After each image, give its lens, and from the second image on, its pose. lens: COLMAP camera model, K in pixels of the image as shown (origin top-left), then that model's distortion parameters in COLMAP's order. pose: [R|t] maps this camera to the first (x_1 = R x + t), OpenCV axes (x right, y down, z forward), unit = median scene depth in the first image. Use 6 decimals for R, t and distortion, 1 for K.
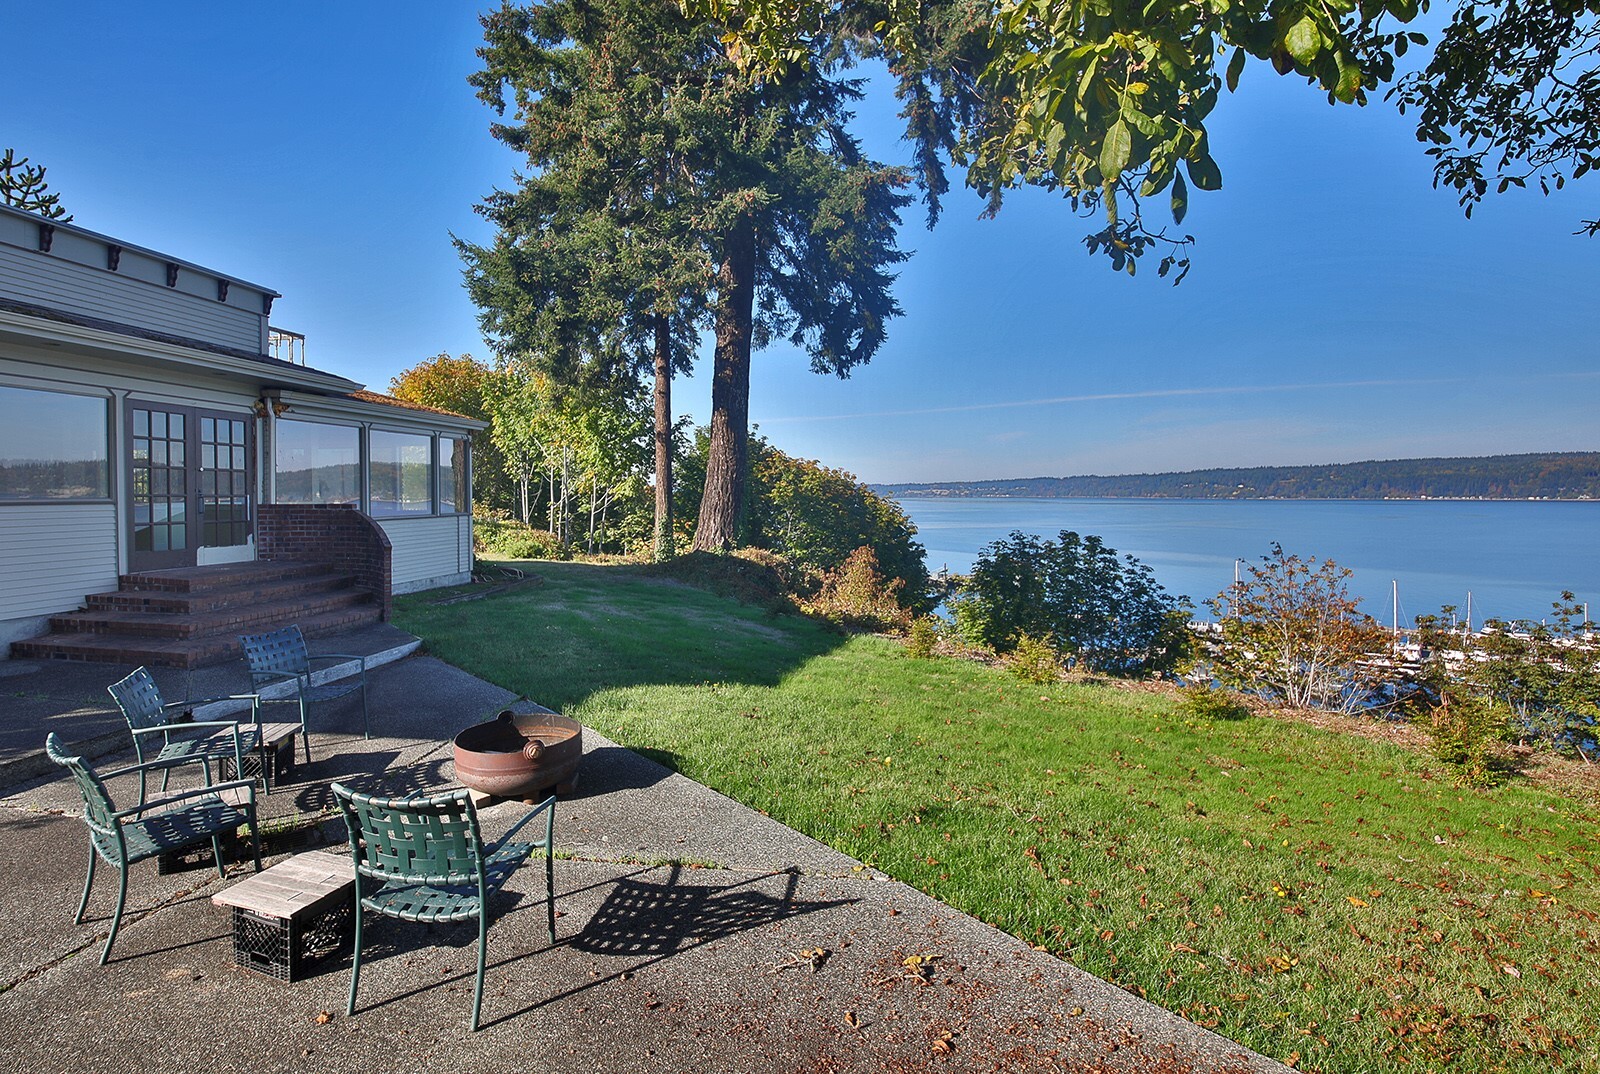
lens RADIAL K [[735.8, 0, 800.3], [0, 735.8, 526.8], [0, 0, 1]] dist [-0.000579, -0.000077]
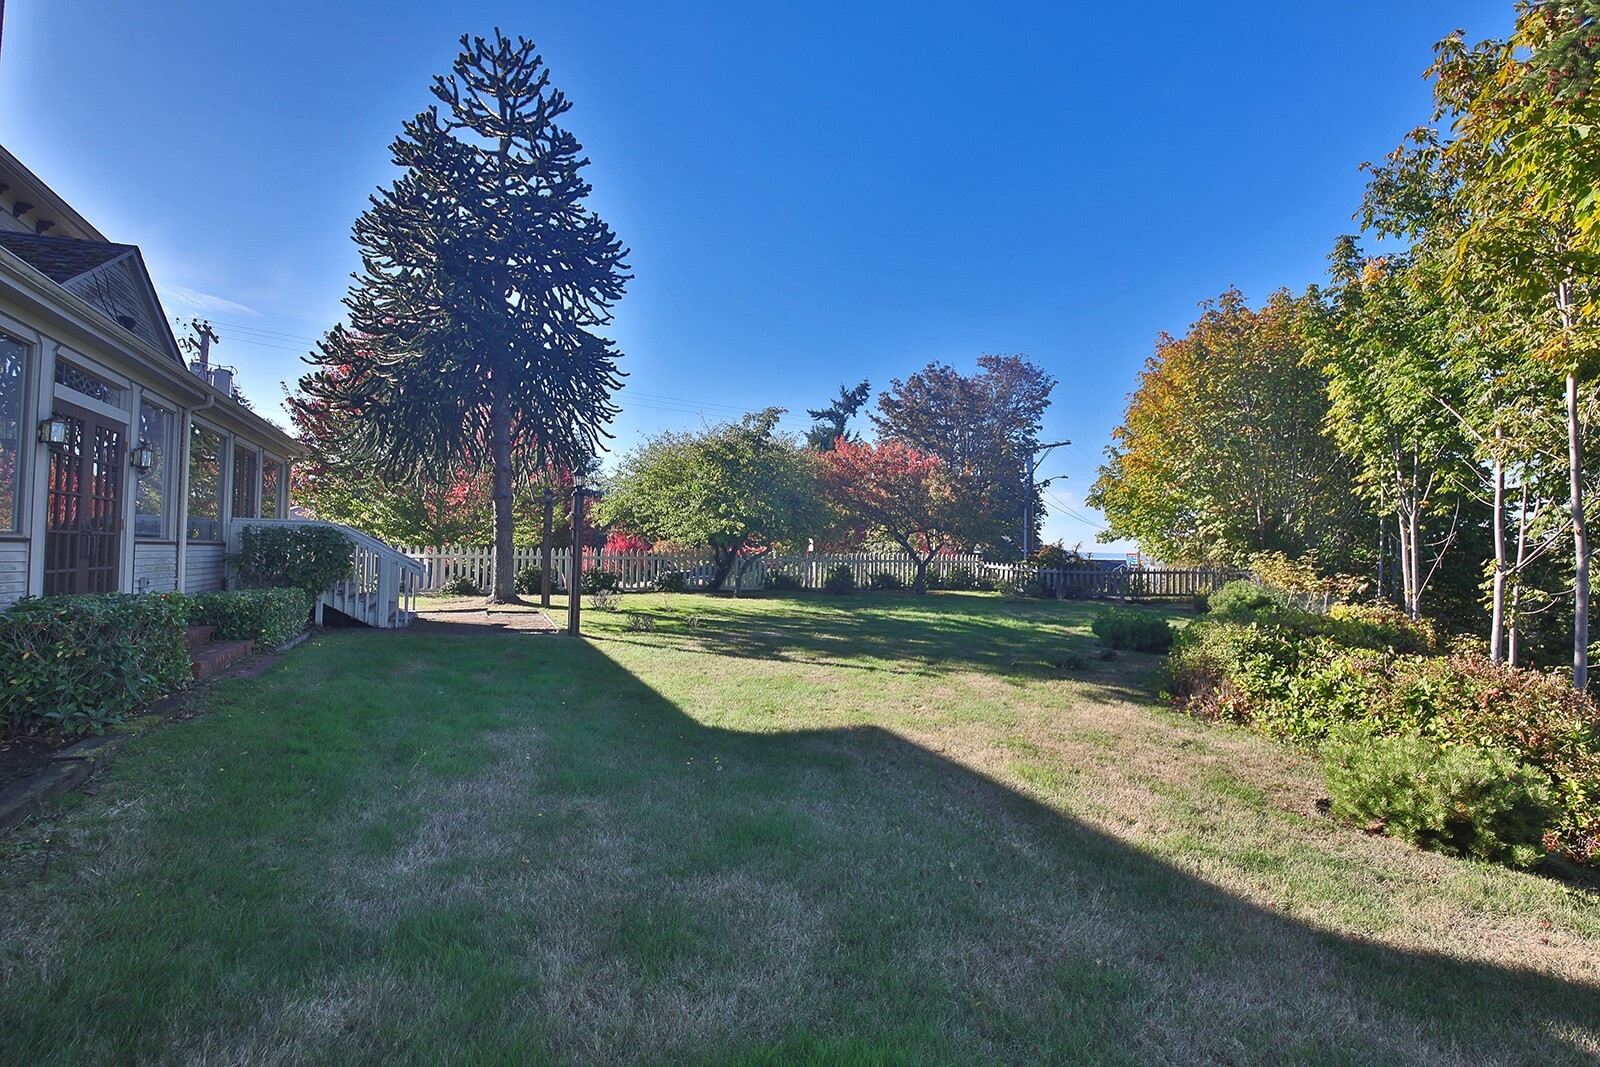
lens RADIAL K [[735.8, 0, 801.1], [0, 735.8, 539.0], [0, 0, 1]] dist [-0.000579, -0.000077]
pose [[0.503845, -0.019331, -0.863578, -0.180718], [-0.042011, 0.998018, -0.046851, -0.010932], [0.862772, 0.059885, 0.502034, 0.473155]]
